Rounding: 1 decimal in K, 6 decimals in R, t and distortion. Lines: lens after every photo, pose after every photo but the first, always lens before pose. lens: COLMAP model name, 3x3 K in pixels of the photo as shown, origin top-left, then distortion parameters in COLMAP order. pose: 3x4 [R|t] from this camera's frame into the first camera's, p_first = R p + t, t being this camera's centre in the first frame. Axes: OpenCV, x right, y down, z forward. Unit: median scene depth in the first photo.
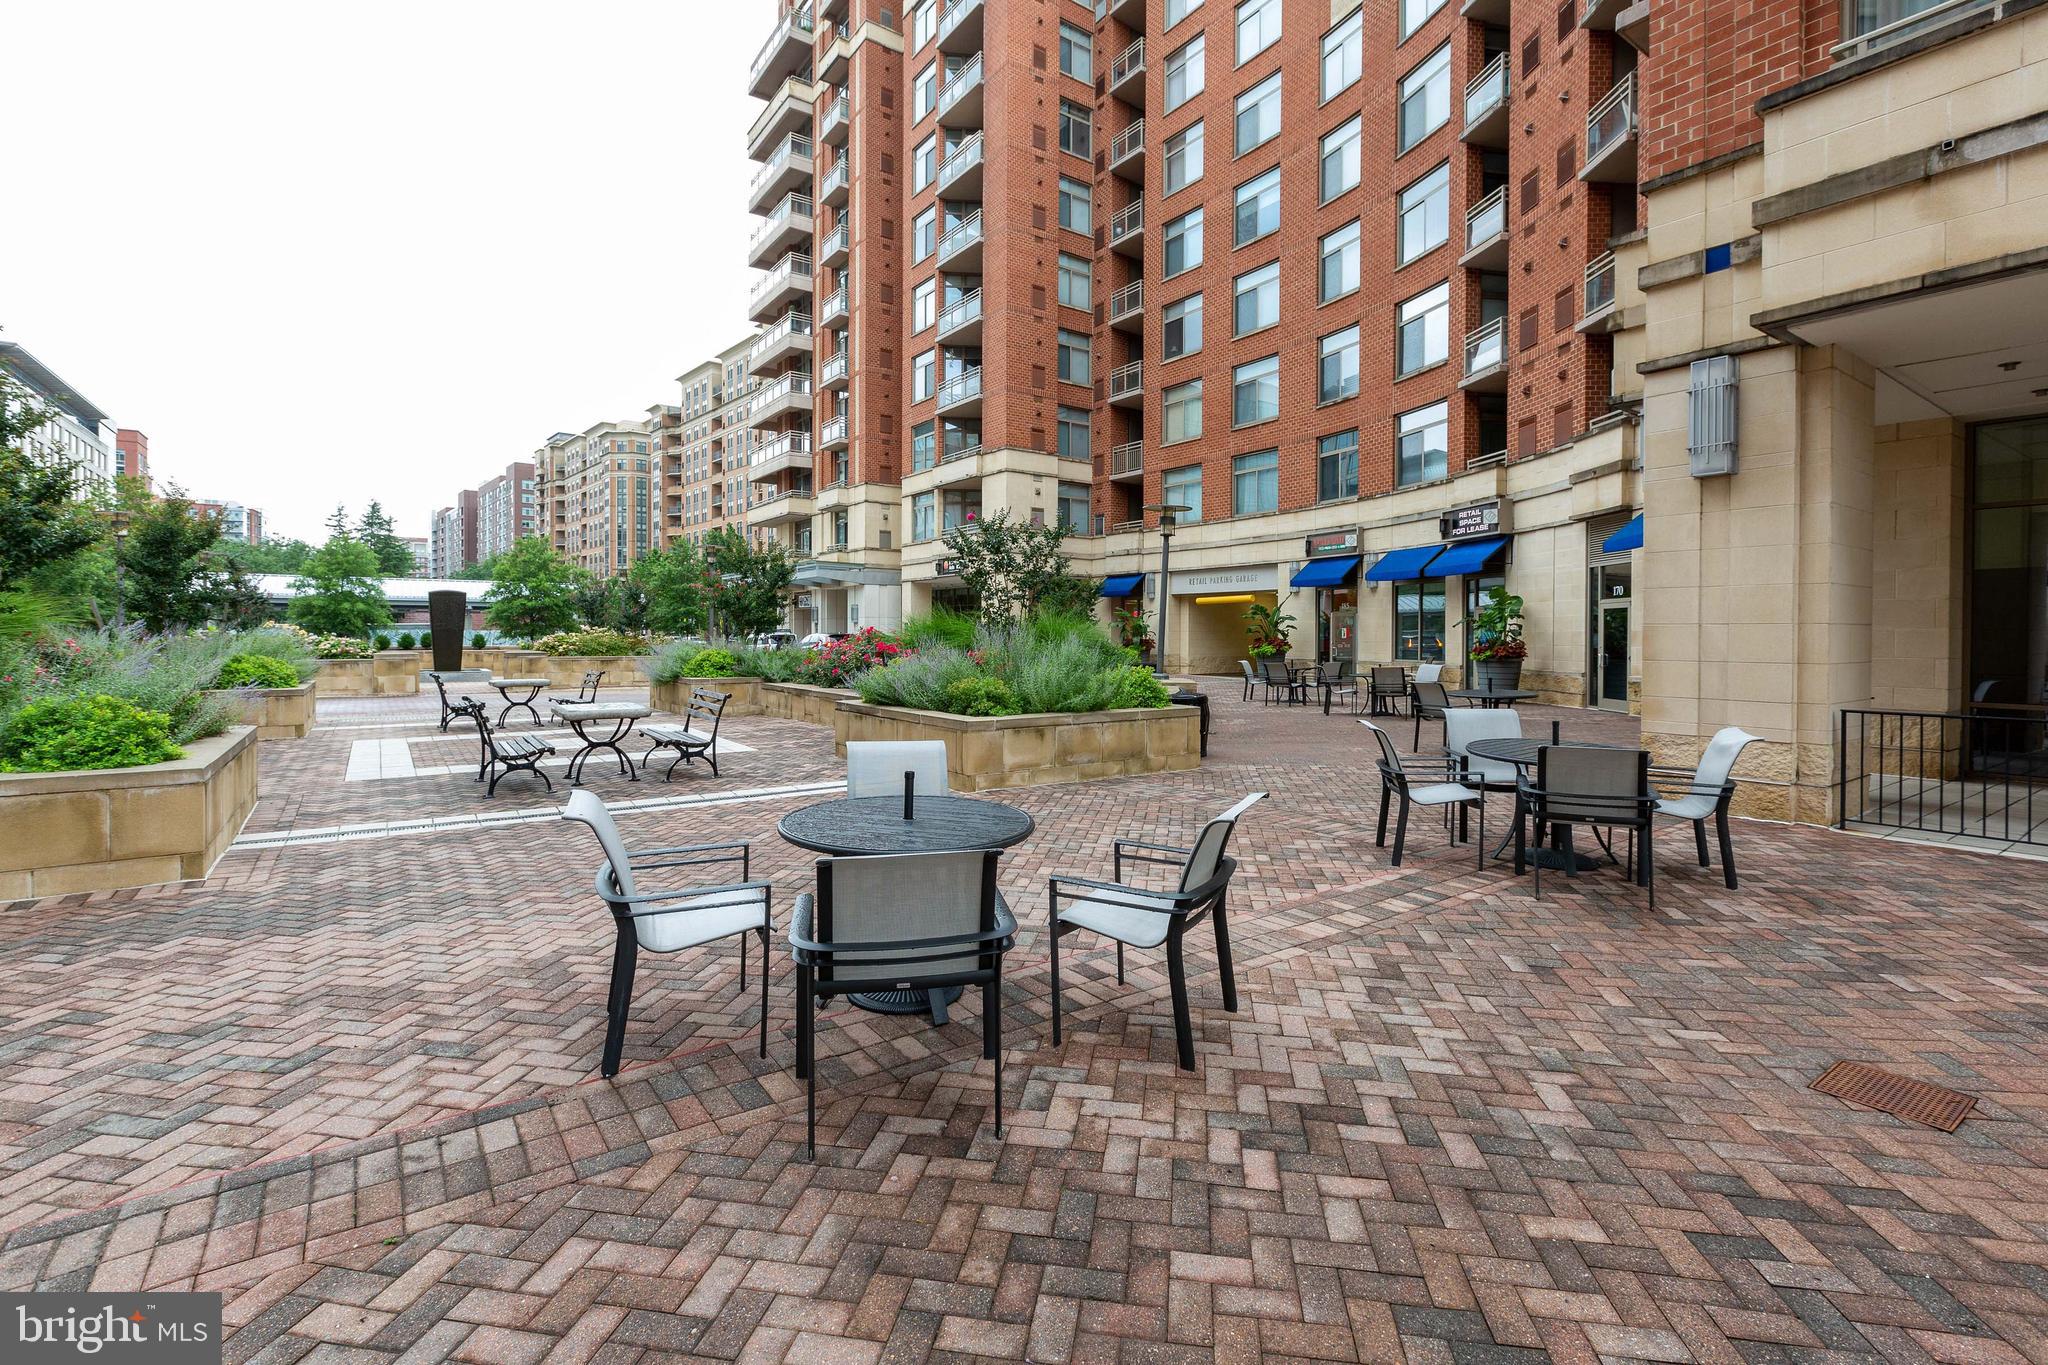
lens RADIAL K [[936.8, 0, 1040.4], [0, 936.8, 636.5], [0, 0, 1]] dist [0.000037, 0.000184]
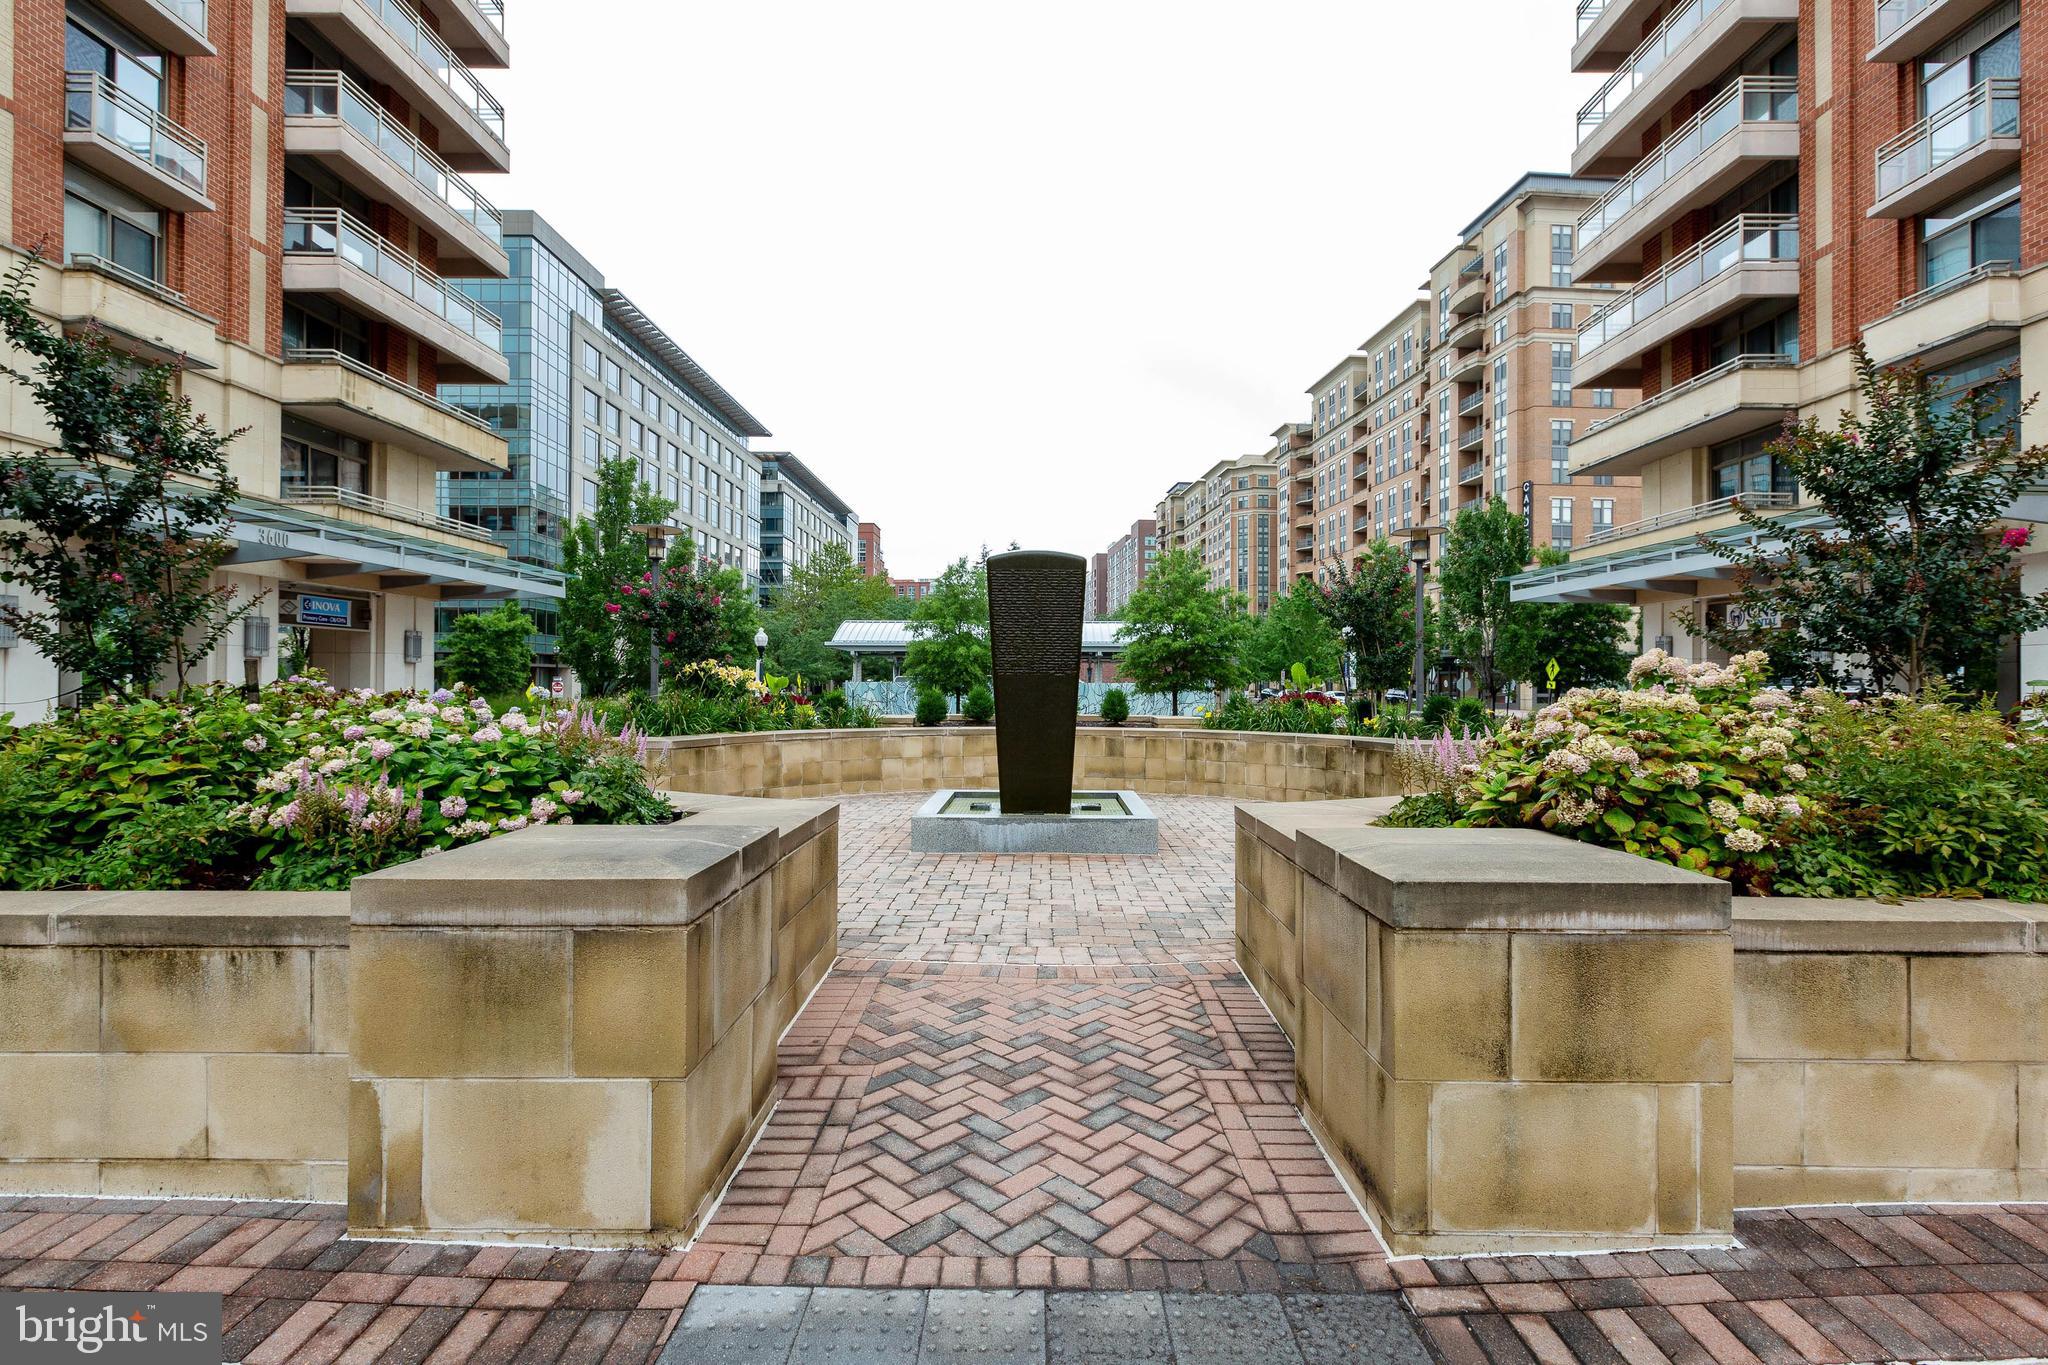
lens RADIAL K [[936.8, 0, 1026.2], [0, 936.8, 681.4], [0, 0, 1]] dist [0.000037, 0.000184]
pose [[0.810154, -0.000930, -0.586216, -0.093902], [-0.004211, 0.999964, -0.007405, -0.000960], [0.586202, 0.008467, 0.810121, 0.154806]]
